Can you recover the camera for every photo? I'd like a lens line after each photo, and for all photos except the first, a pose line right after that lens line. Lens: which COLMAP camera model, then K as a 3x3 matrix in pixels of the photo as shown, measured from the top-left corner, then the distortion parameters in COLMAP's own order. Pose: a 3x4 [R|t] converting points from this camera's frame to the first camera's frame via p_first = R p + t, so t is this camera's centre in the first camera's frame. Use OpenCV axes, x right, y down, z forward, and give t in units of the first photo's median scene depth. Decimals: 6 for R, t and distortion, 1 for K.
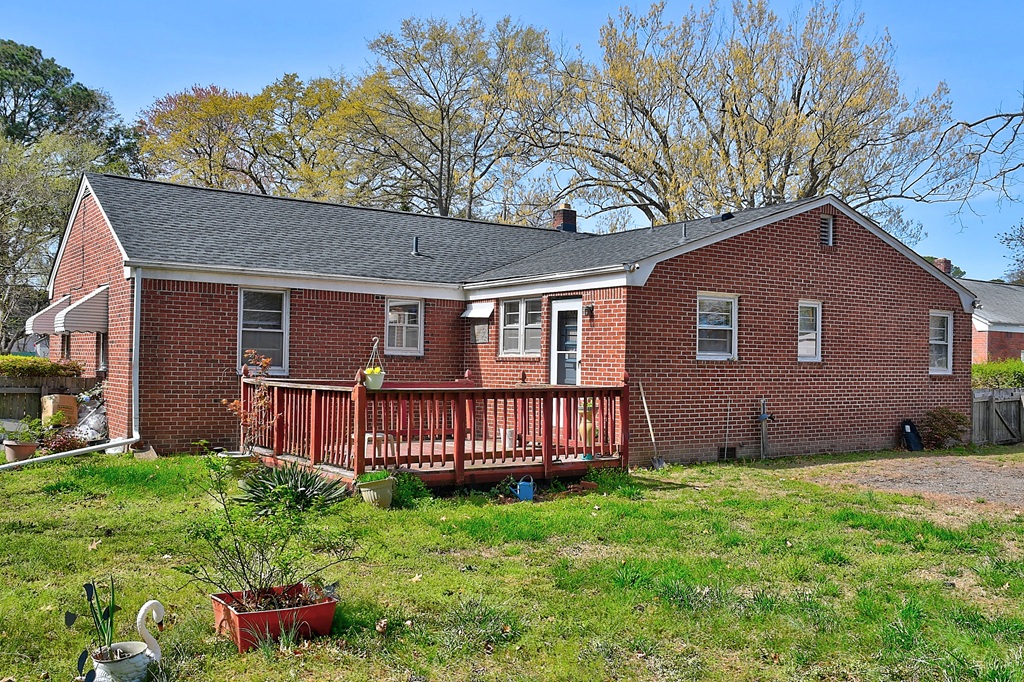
lens RADIAL K [[962.7, 0, 510.0], [0, 962.7, 343.6], [0, 0, 1]] dist [0.033956, 0.000000]
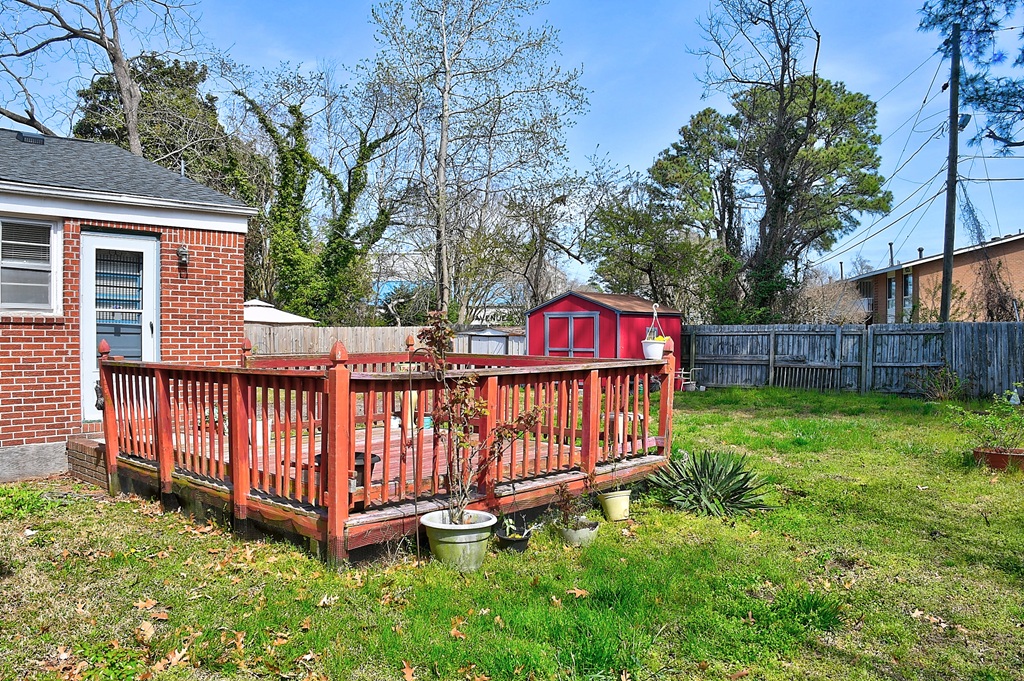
lens RADIAL K [[804.2, 0, 522.4], [0, 804.2, 346.6], [0, 0, 1]] dist [-0.113462, 0.073897]
pose [[-0.237226, -0.036949, 0.970752, -0.536029], [-0.029921, 0.999080, 0.030716, 0.008547], [-0.970994, -0.021759, -0.238113, 0.820557]]
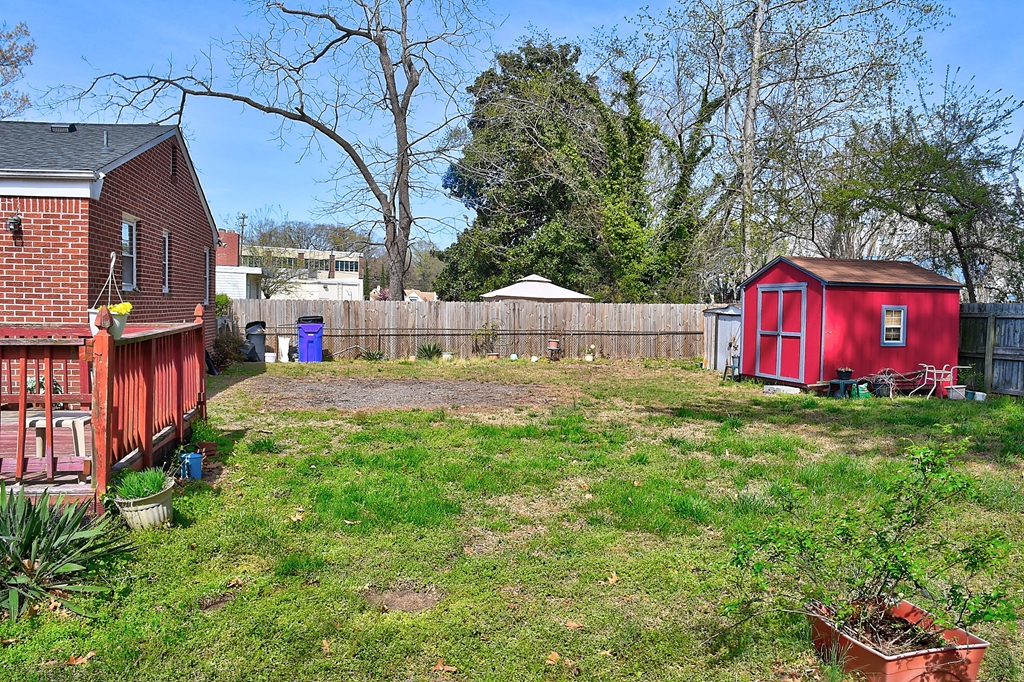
lens RADIAL K [[804.2, 0, 517.6], [0, 804.2, 346.8], [0, 0, 1]] dist [-0.113462, 0.073897]
pose [[0.373404, -0.057264, 0.925900, -0.315821], [-0.028675, 0.996903, 0.073220, 0.005261], [-0.927226, -0.053891, 0.370606, 0.369655]]
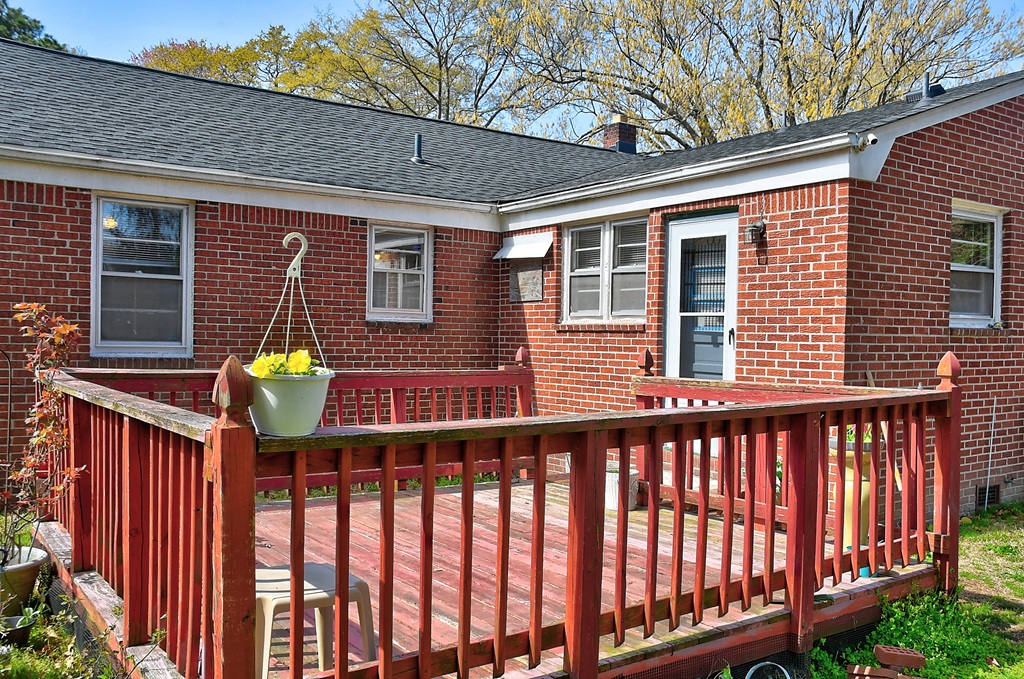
lens RADIAL K [[912.2, 0, 516.9], [0, 912.2, 339.9], [0, 0, 1]] dist [-0.037497, 0.035813]
pose [[0.999798, -0.002667, 0.019898, -0.053141], [0.002167, 0.999682, 0.025126, 0.009881], [-0.019958, -0.025078, 0.999486, 0.470664]]
